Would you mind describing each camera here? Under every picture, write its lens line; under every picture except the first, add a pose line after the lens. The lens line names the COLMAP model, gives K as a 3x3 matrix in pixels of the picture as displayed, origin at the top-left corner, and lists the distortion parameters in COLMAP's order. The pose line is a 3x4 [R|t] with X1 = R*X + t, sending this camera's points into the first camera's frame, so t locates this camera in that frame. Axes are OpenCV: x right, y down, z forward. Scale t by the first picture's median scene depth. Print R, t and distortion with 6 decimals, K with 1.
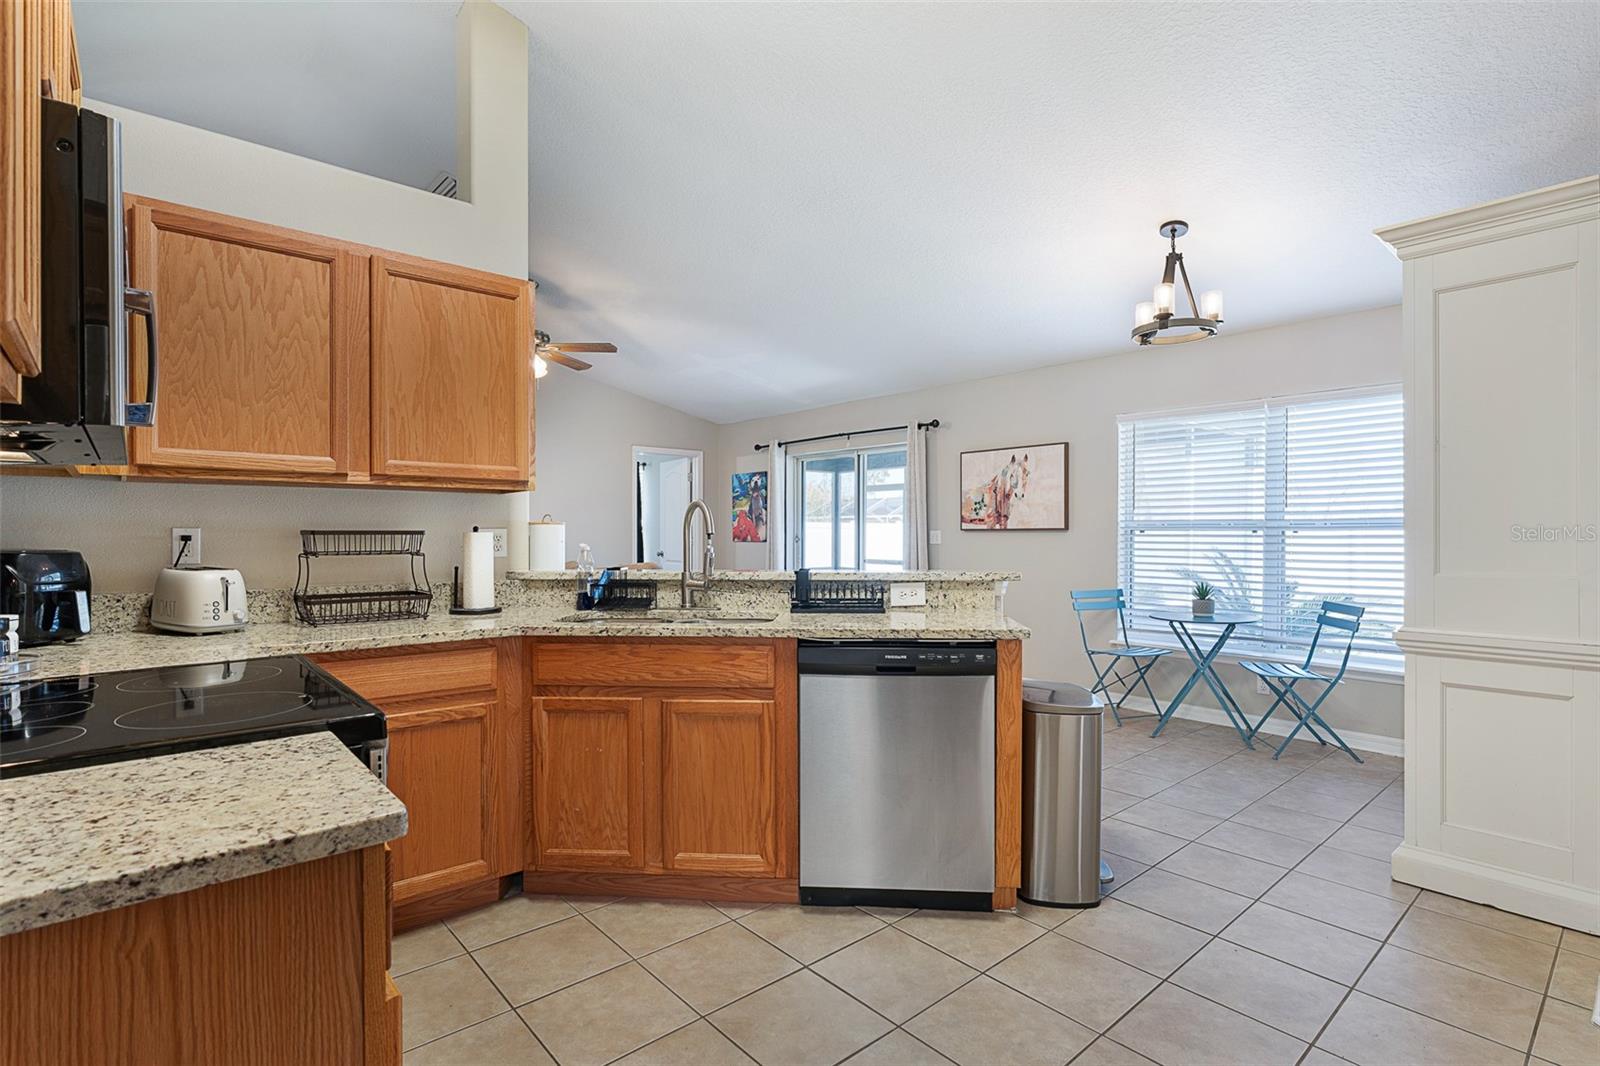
lens RADIAL K [[768.4, 0, 802.5], [0, 768.4, 537.9], [0, 0, 1]] dist [-0.011705, 0.000159]
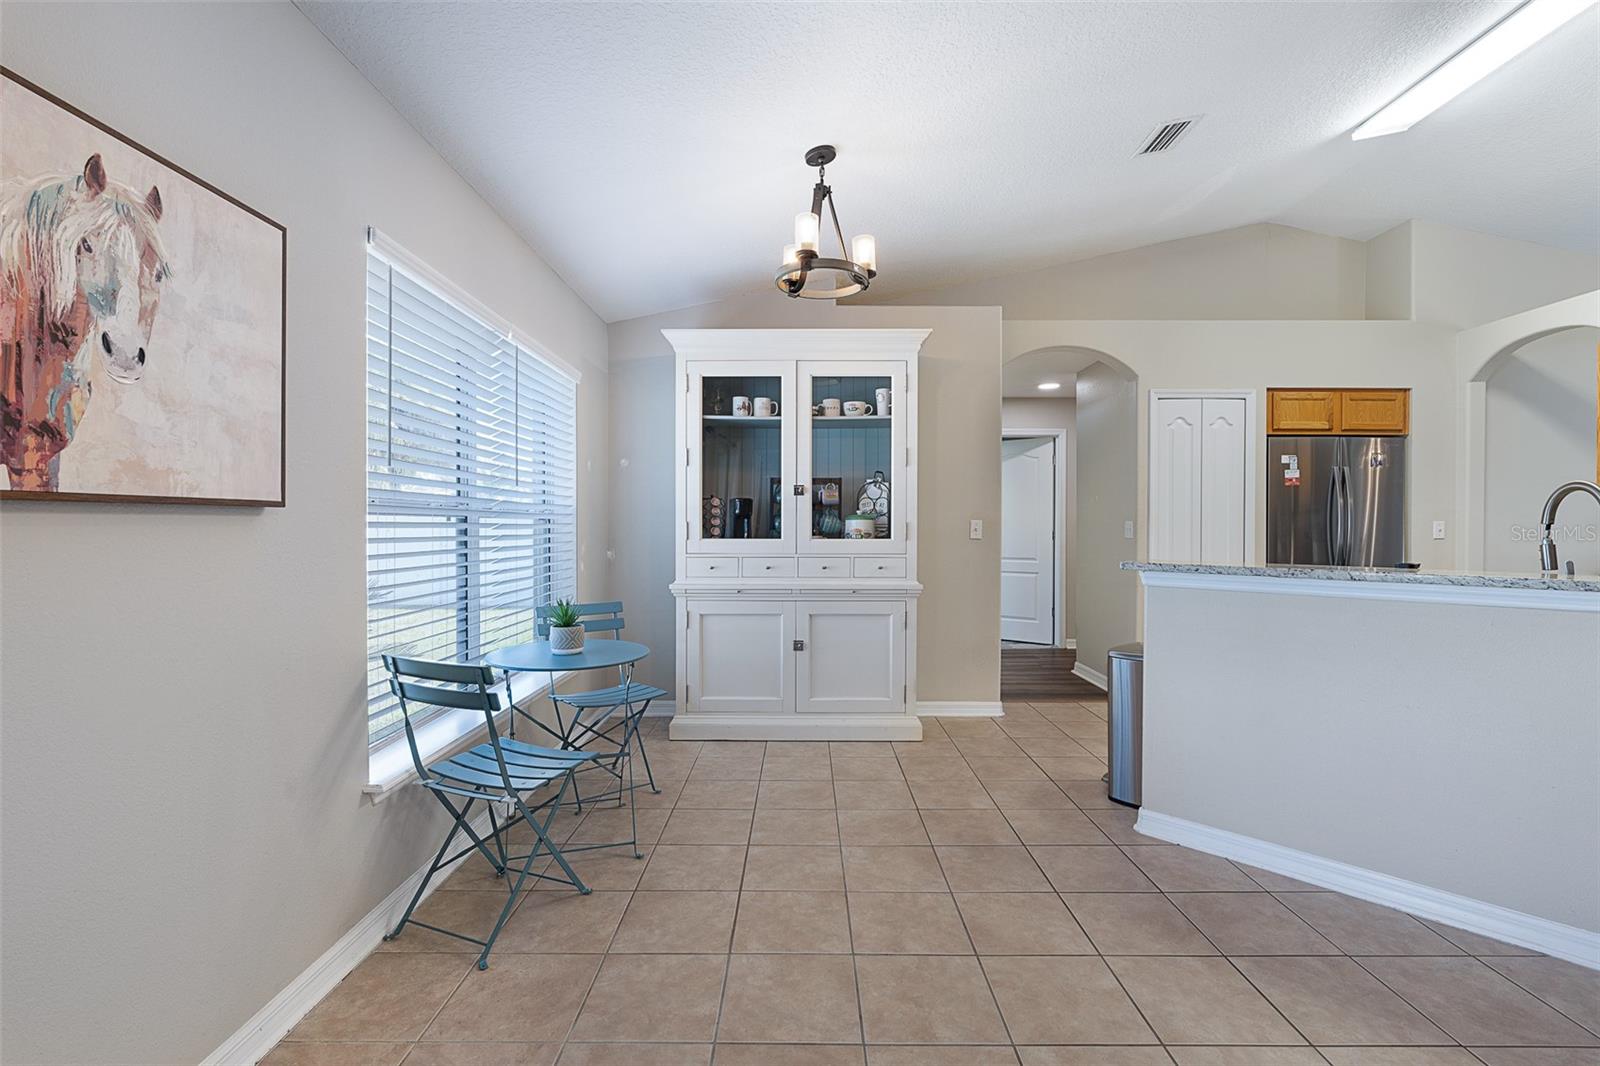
lens RADIAL K [[713.3, 0, 800.0], [0, 713.3, 533.0], [0, 0, 1]] dist [-0.005779, 0.000517]
pose [[-0.748671, -0.008486, 0.662888, -0.008851], [0.001275, 0.999898, 0.014240, -0.003558], [-0.662941, 0.011507, -0.748583, 1.046842]]
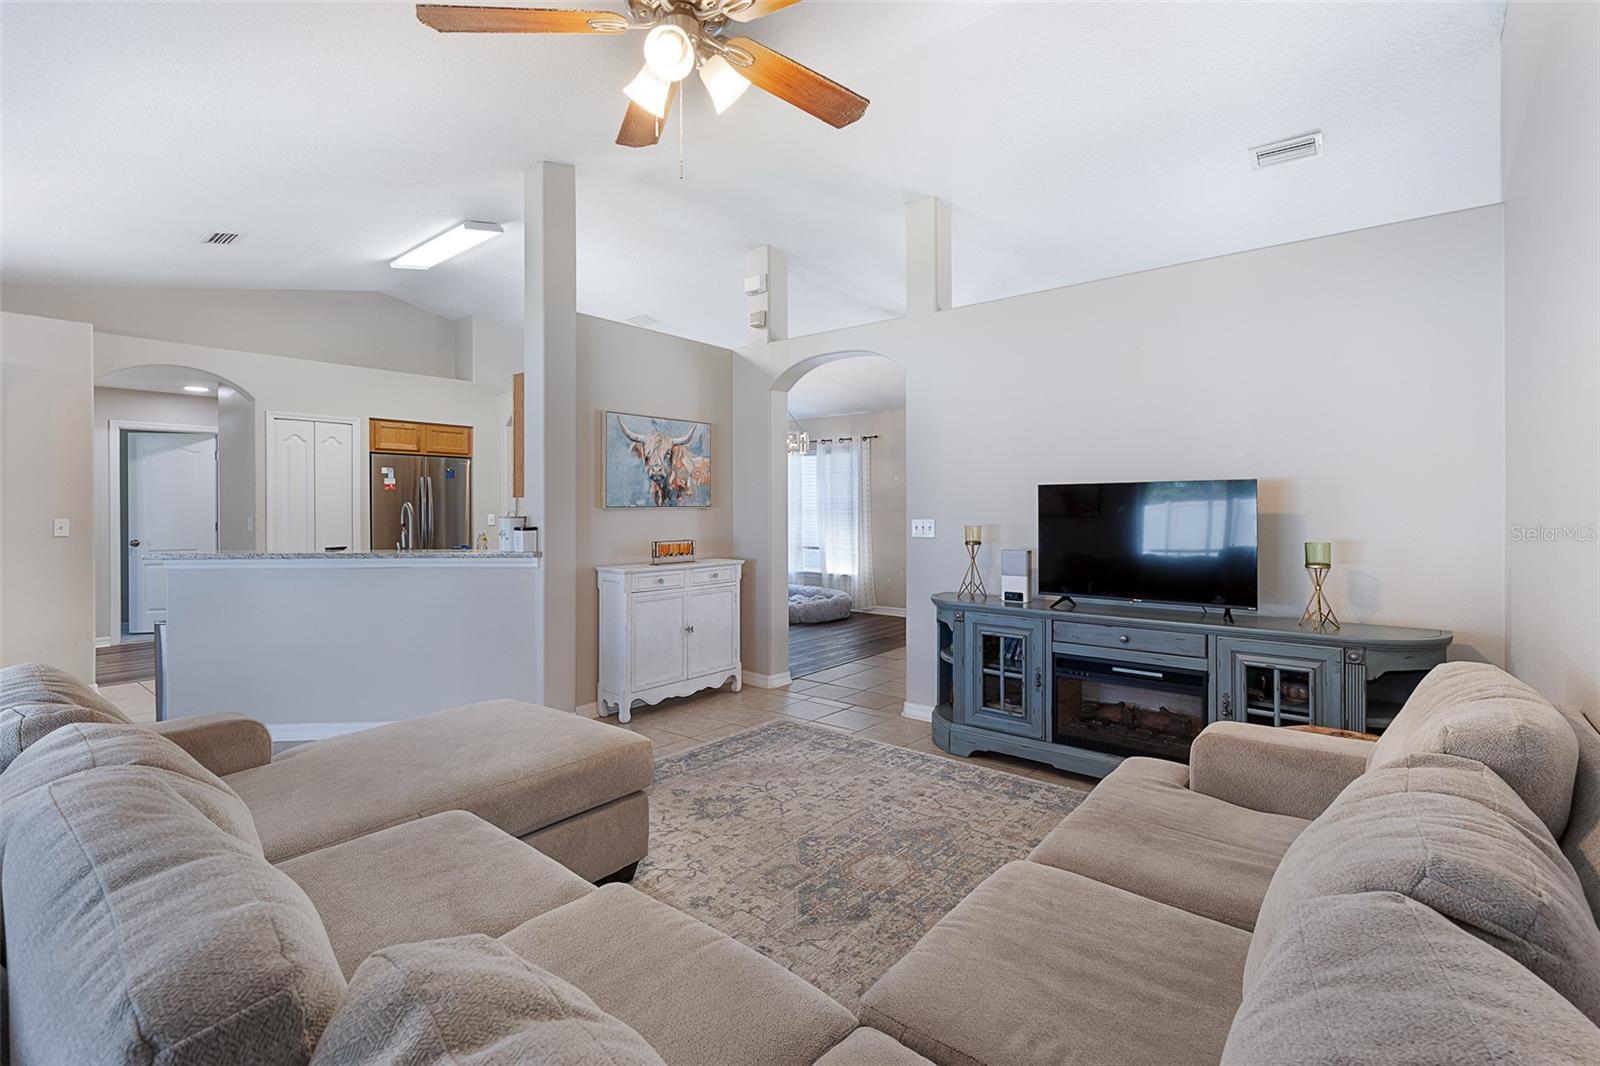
lens RADIAL K [[728.8, 0, 803.5], [0, 728.8, 507.9], [0, 0, 1]] dist [-0.003747, 0.001126]
pose [[-0.985811, 0.001346, -0.167854, -0.348657], [0.000140, 0.999974, 0.007200, -0.024901], [0.167859, 0.007074, -0.985786, 1.319282]]
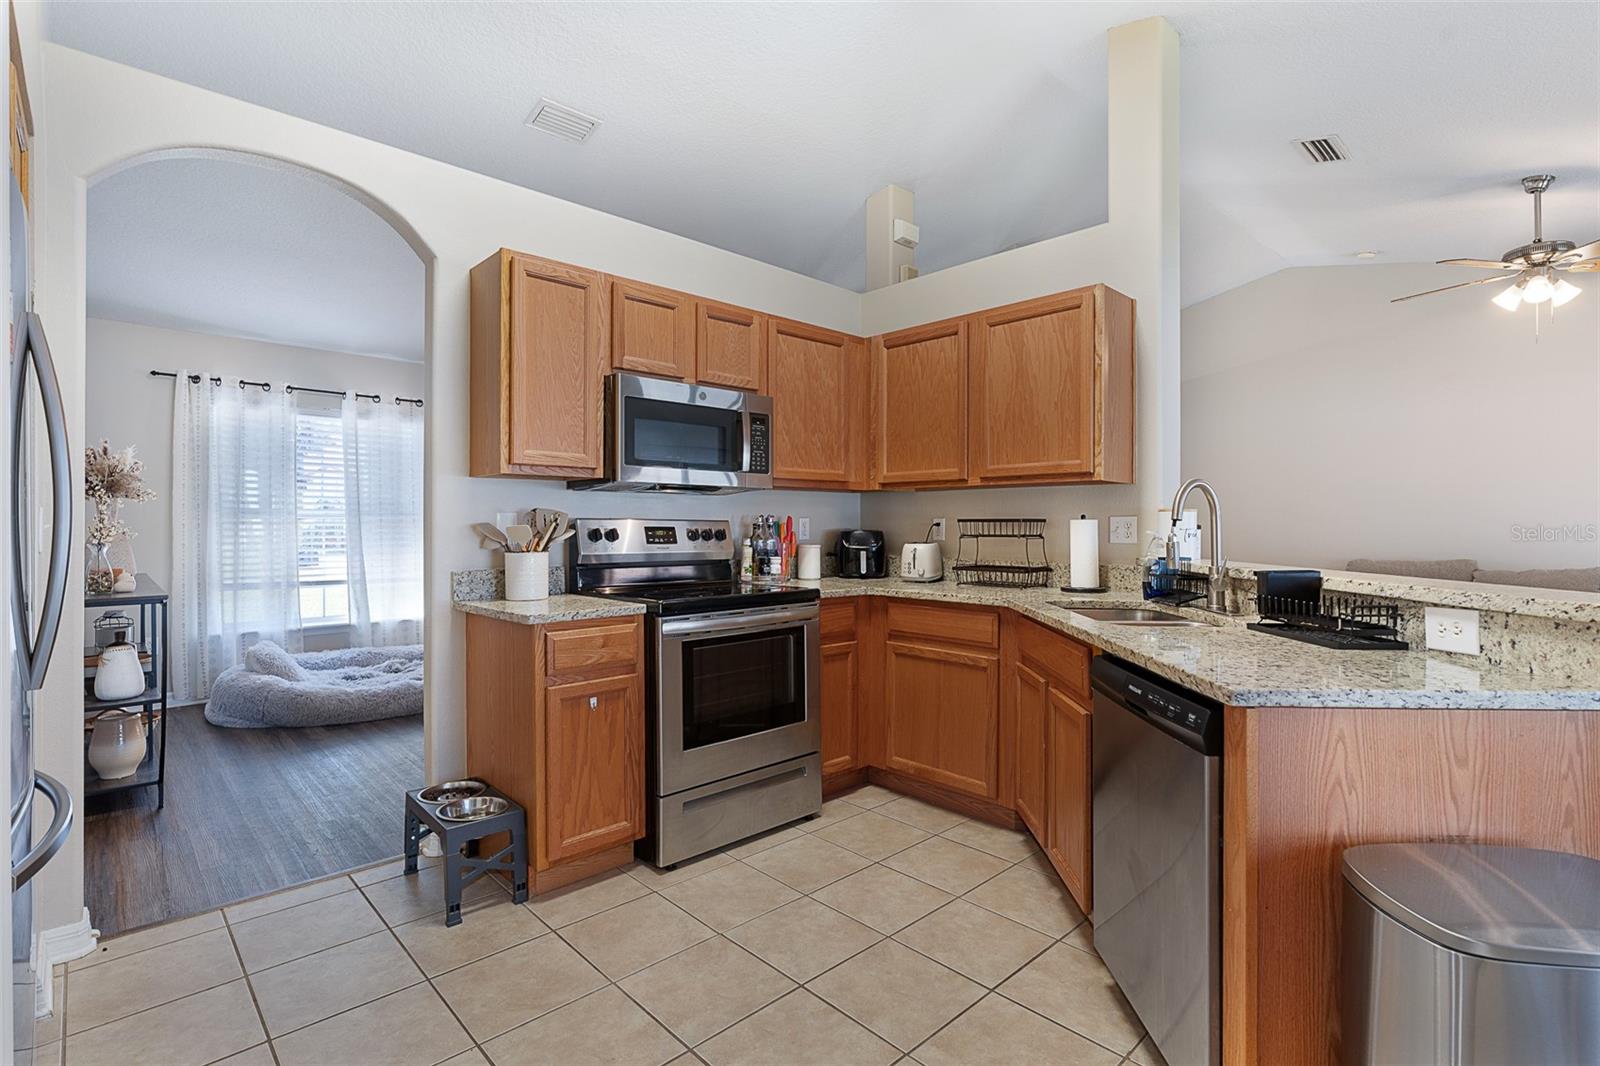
lens RADIAL K [[756.0, 0, 797.7], [0, 756.0, 523.6], [0, 0, 1]] dist [-0.003139, -0.000172]
pose [[0.040309, -0.001284, -0.999186, 0.328144], [-0.005891, 0.999981, -0.001522, 0.001152], [0.999170, 0.005947, 0.040301, 0.264570]]
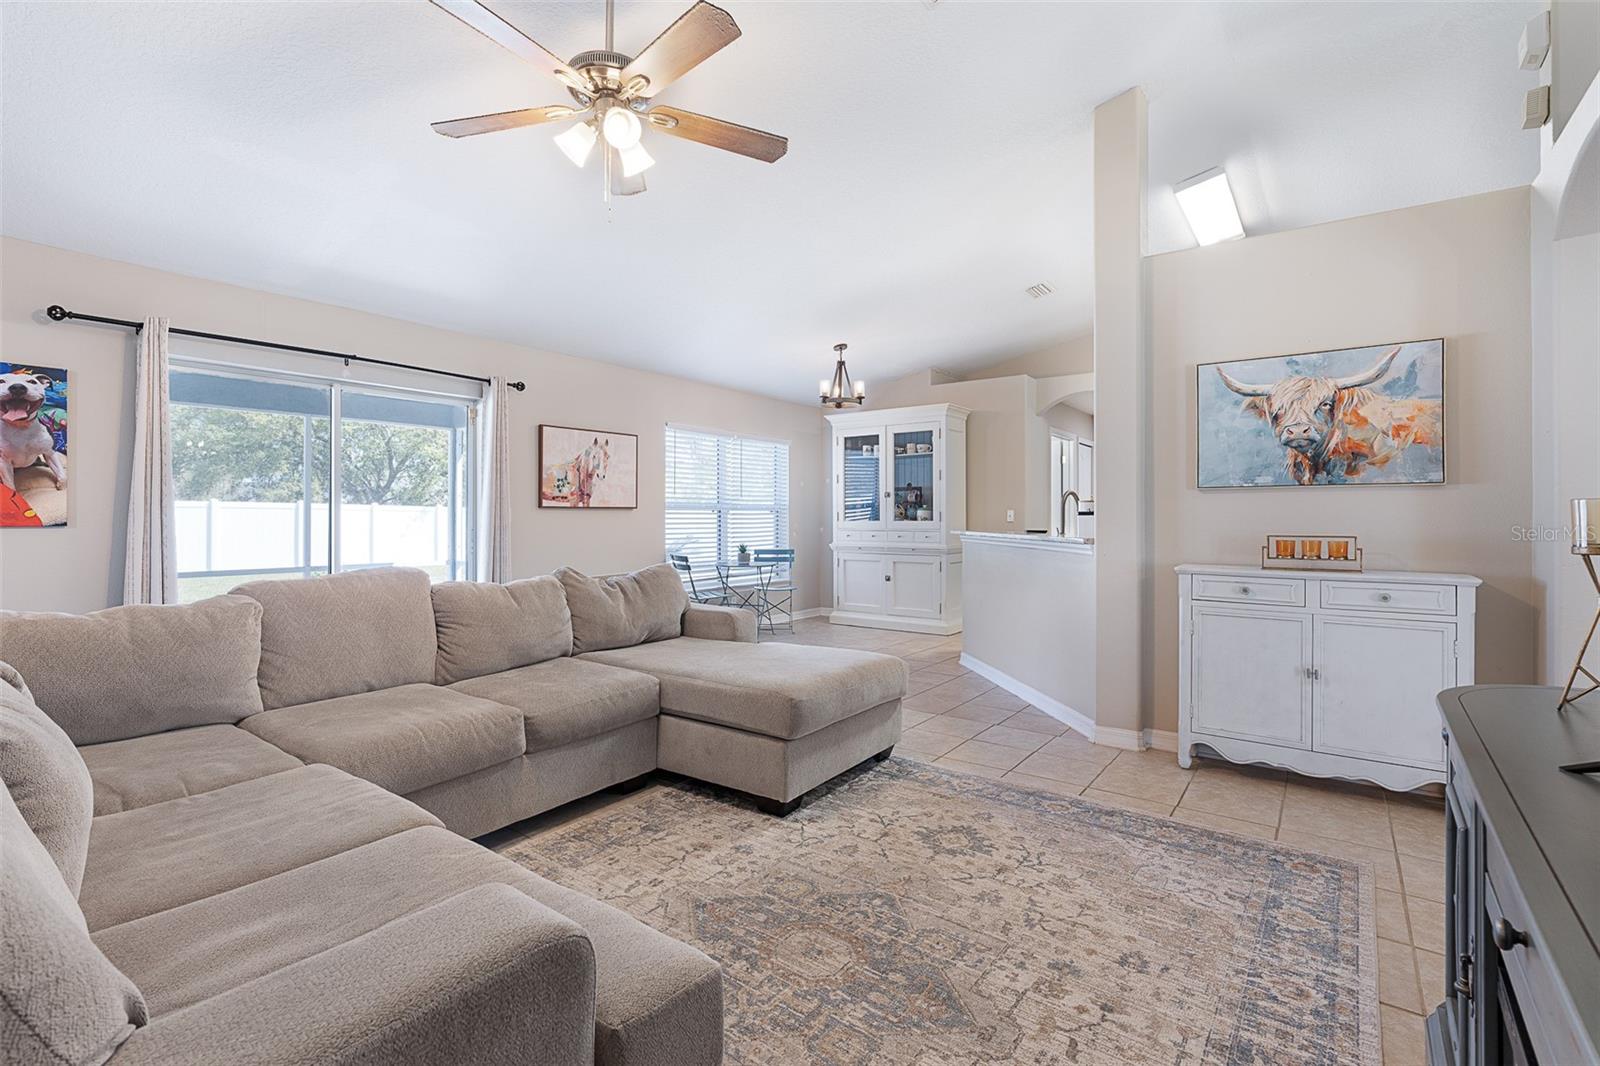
lens RADIAL K [[728.8, 0, 803.5], [0, 728.8, 507.9], [0, 0, 1]] dist [-0.003747, 0.001126]
pose [[-0.215347, 0.011090, 0.976475, -0.797018], [0.005130, 0.999935, -0.010225, 0.001375], [-0.976524, 0.002808, -0.215390, 0.962245]]
